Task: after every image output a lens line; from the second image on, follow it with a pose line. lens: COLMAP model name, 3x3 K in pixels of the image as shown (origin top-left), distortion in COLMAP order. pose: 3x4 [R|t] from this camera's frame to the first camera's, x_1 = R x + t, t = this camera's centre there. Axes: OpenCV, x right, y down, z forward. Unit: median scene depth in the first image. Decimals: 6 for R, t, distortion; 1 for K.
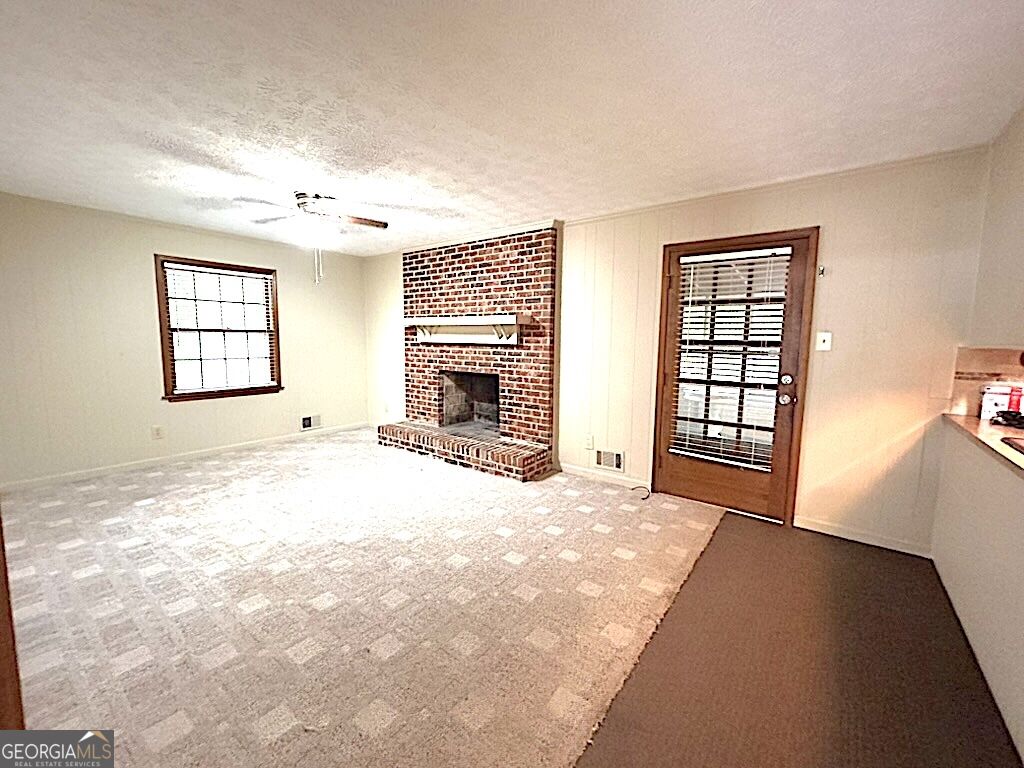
lens RADIAL K [[414.5, 0, 515.8], [0, 414.5, 383.9], [0, 0, 1]] dist [-0.002176, 0.000775]
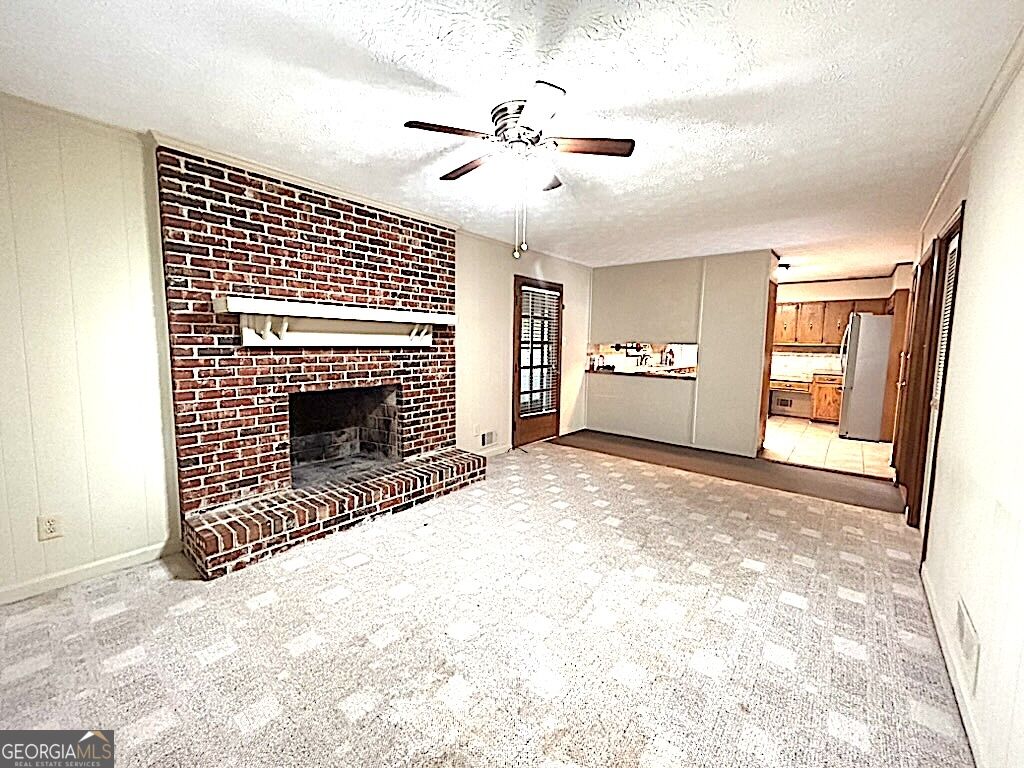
lens RADIAL K [[414.5, 0, 510.6], [0, 414.5, 382.8], [0, 0, 1]] dist [-0.002176, 0.000775]
pose [[0.050040, -0.110480, 0.992618, -0.862943], [0.098316, 0.989581, 0.105186, -0.091137], [-0.993896, 0.092327, 0.060381, 0.755503]]
